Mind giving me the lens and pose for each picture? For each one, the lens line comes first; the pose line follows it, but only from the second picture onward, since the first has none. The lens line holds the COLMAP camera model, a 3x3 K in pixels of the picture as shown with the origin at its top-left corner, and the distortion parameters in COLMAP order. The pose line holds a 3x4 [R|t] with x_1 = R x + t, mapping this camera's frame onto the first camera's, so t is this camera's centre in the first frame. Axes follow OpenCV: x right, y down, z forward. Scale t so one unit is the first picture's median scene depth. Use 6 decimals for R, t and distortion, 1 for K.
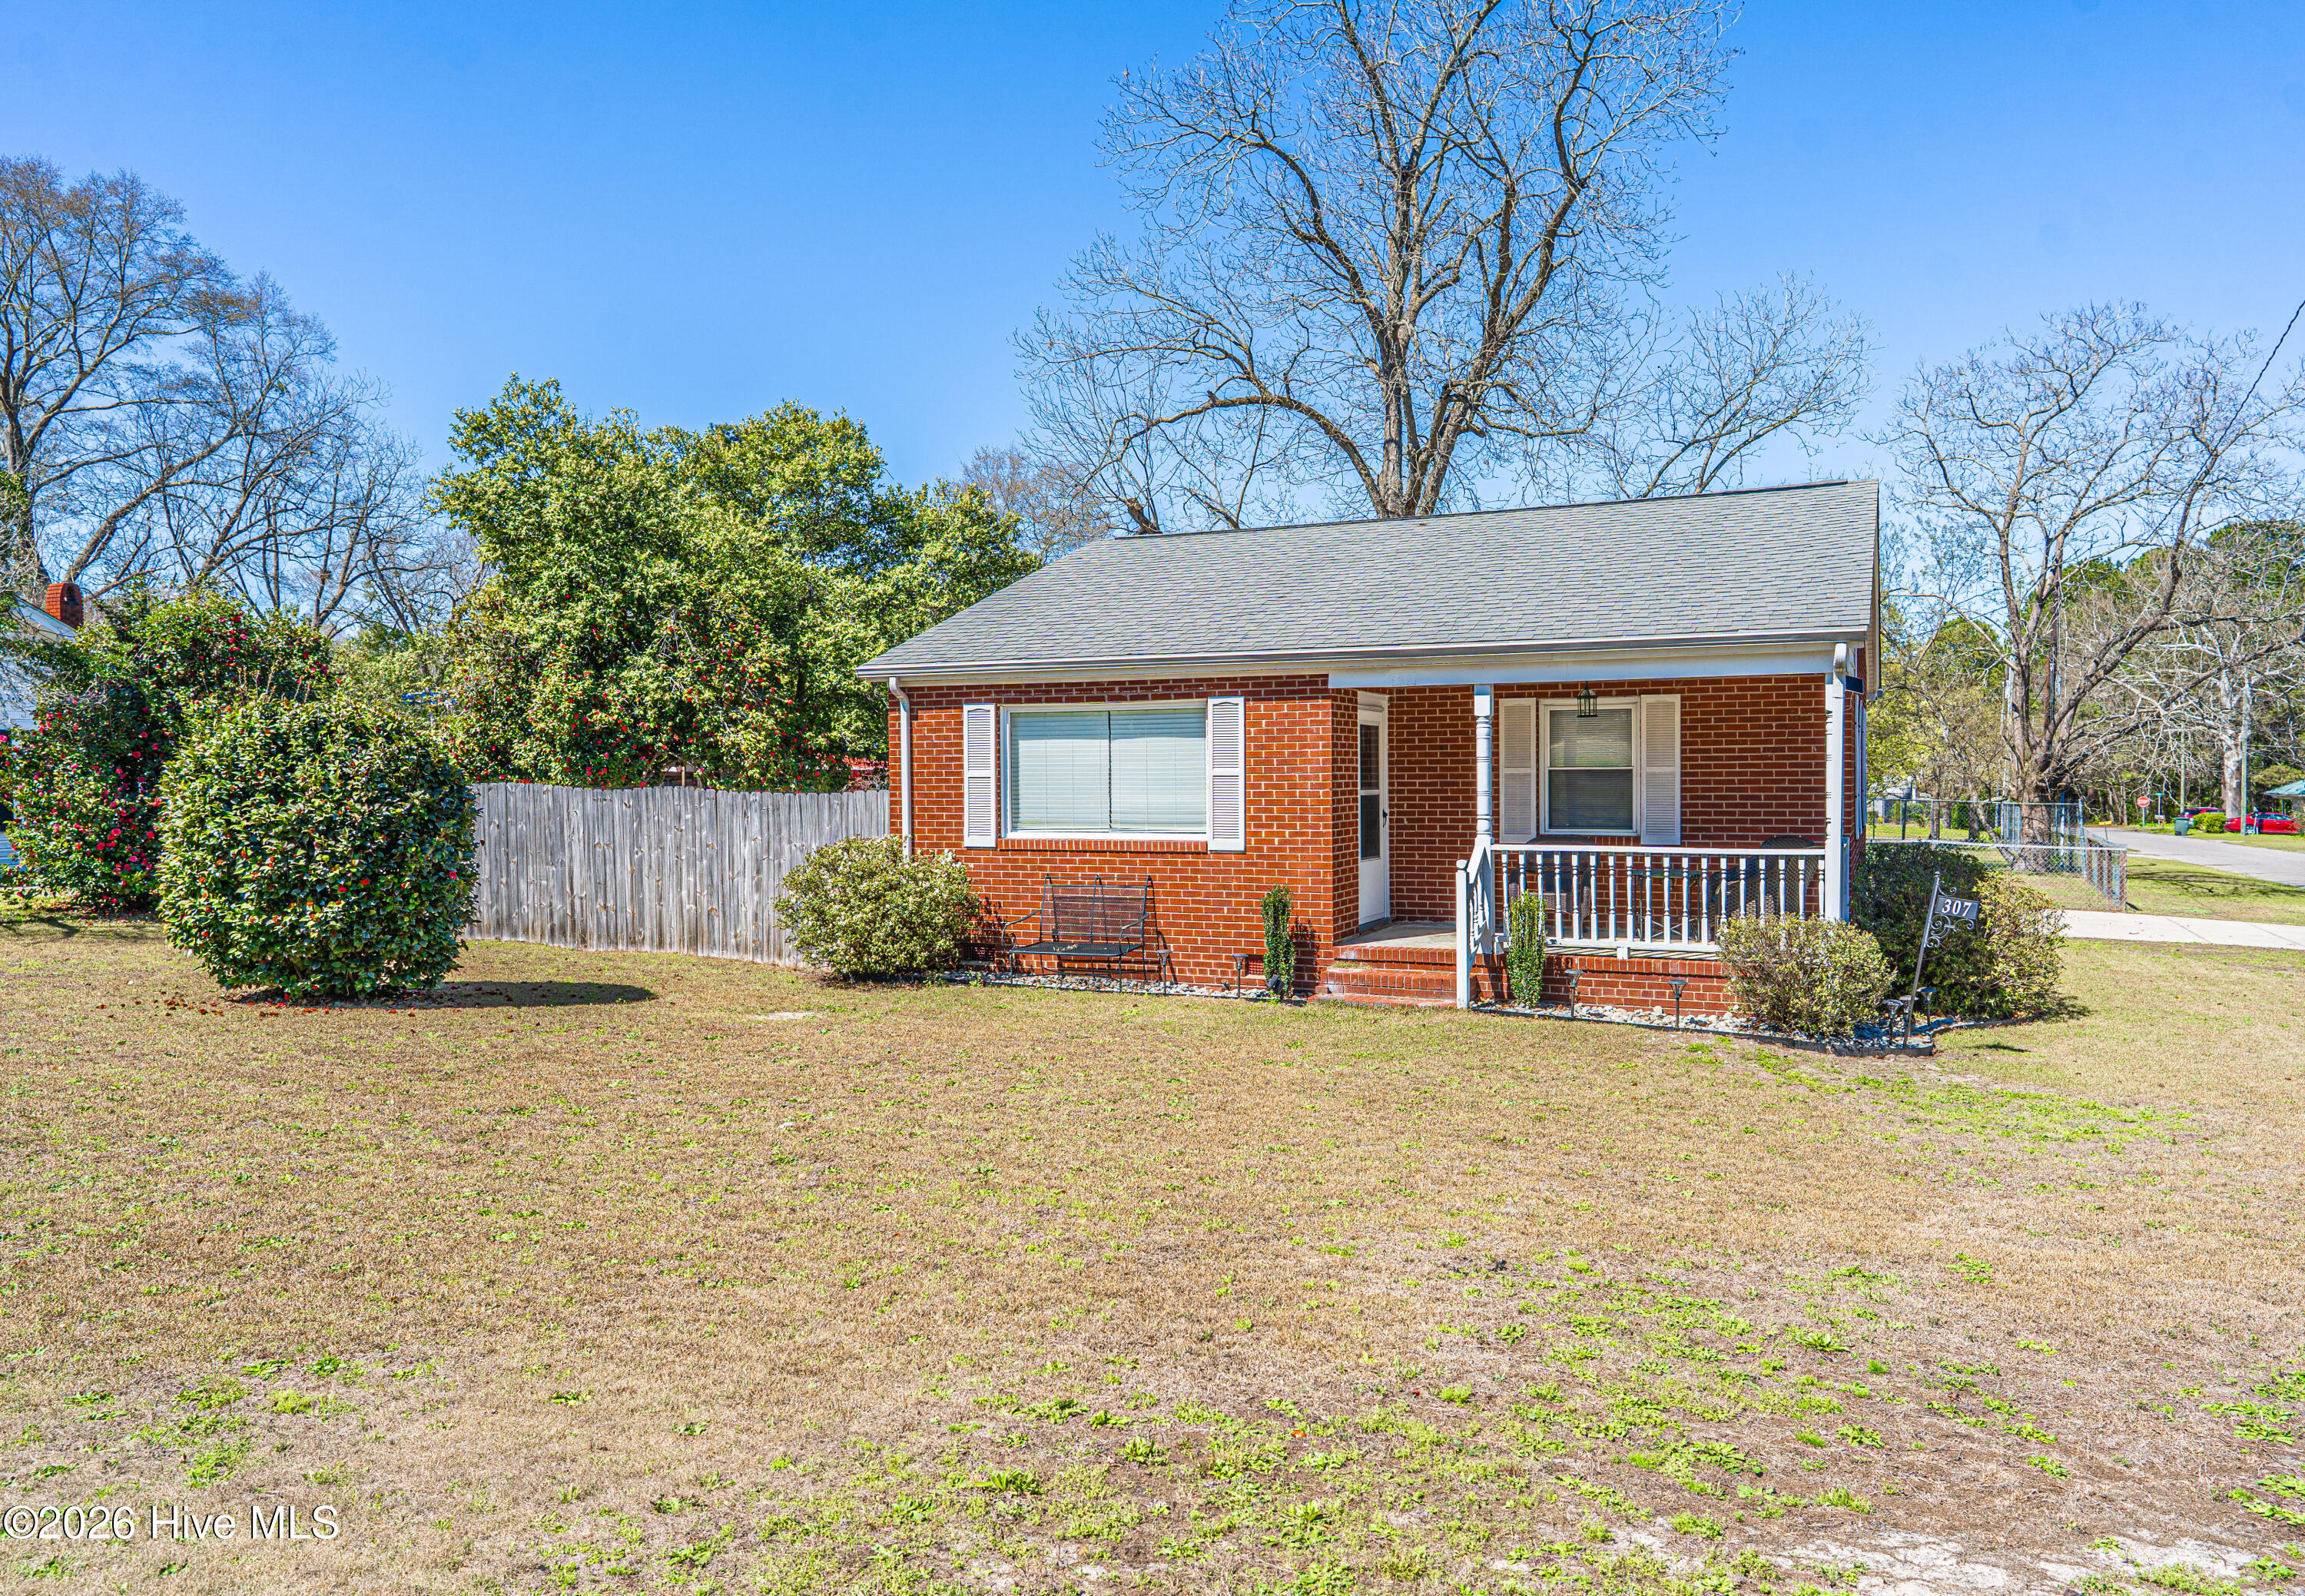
lens RADIAL K [[1611.4, 0, 1148.8], [0, 1611.4, 804.9], [0, 0, 1]] dist [-0.001594, -0.000722]
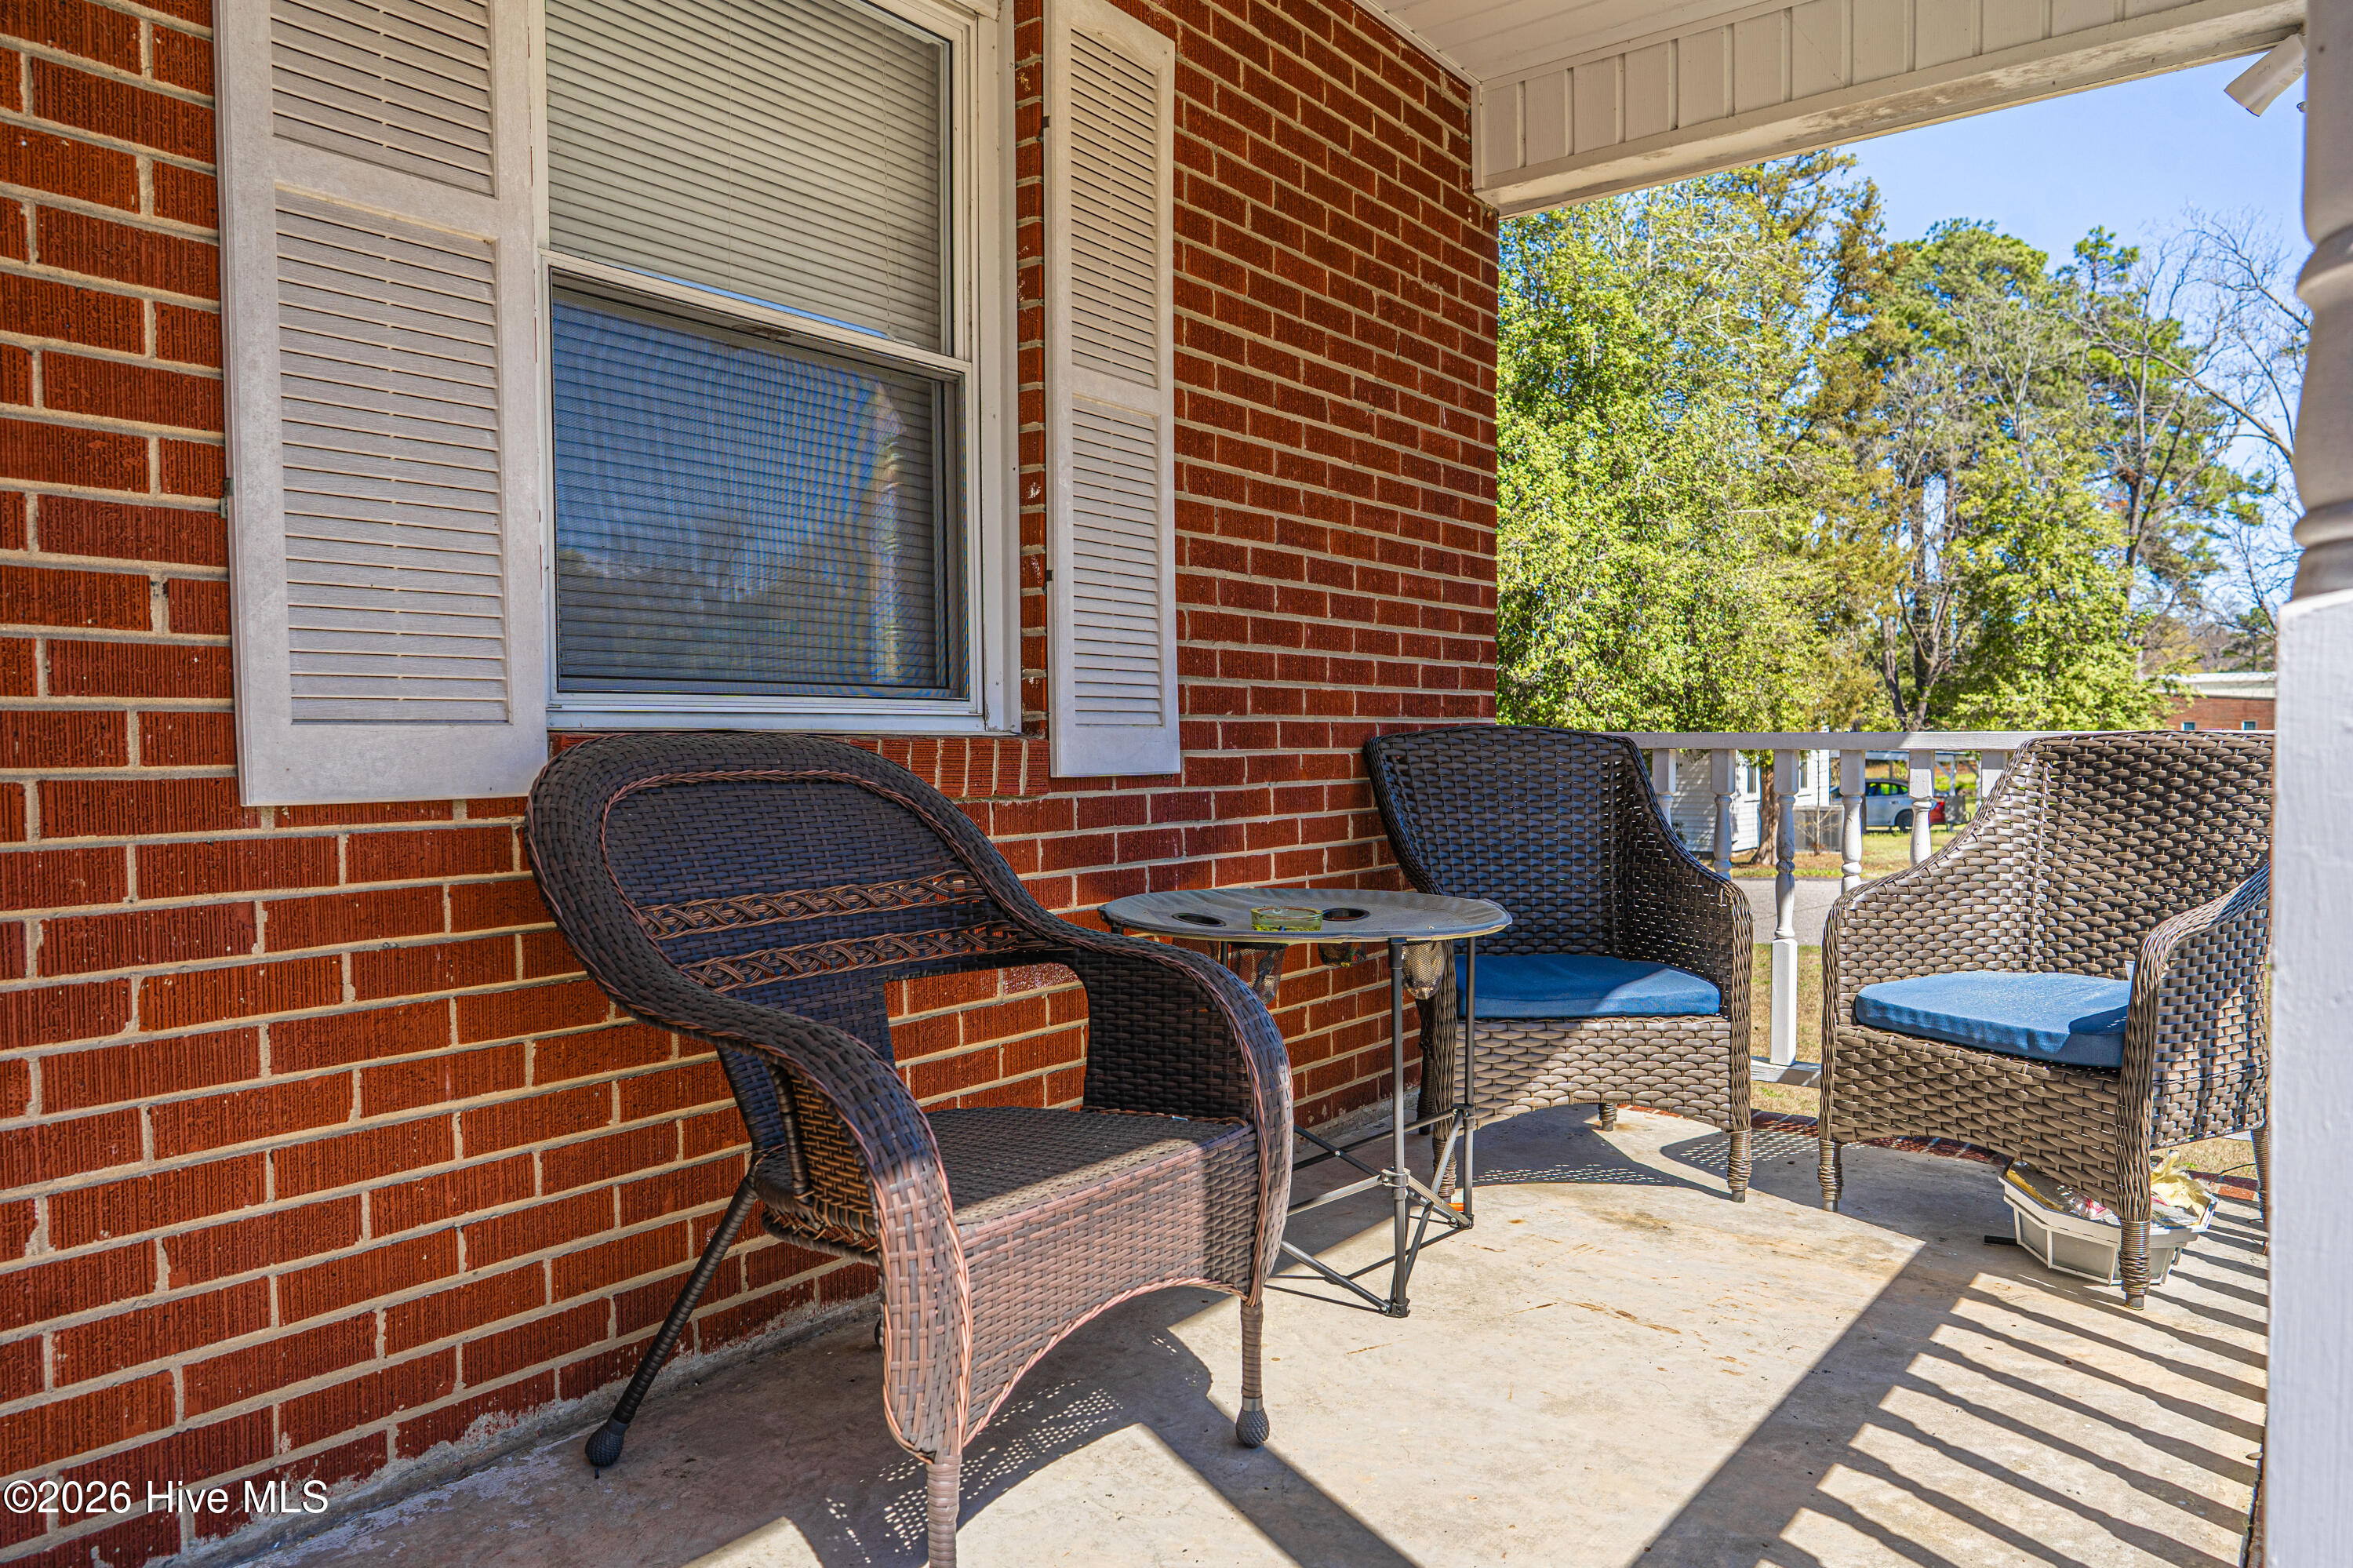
lens RADIAL K [[1568.7, 0, 1181.3], [0, 1568.7, 791.8], [0, 0, 1]] dist [-0.001519, 0.001120]
pose [[0.207855, -0.025957, 0.977815, 0.128893], [0.023221, 0.999497, 0.021597, 0.022498], [-0.977884, 0.018217, 0.208353, 0.944989]]
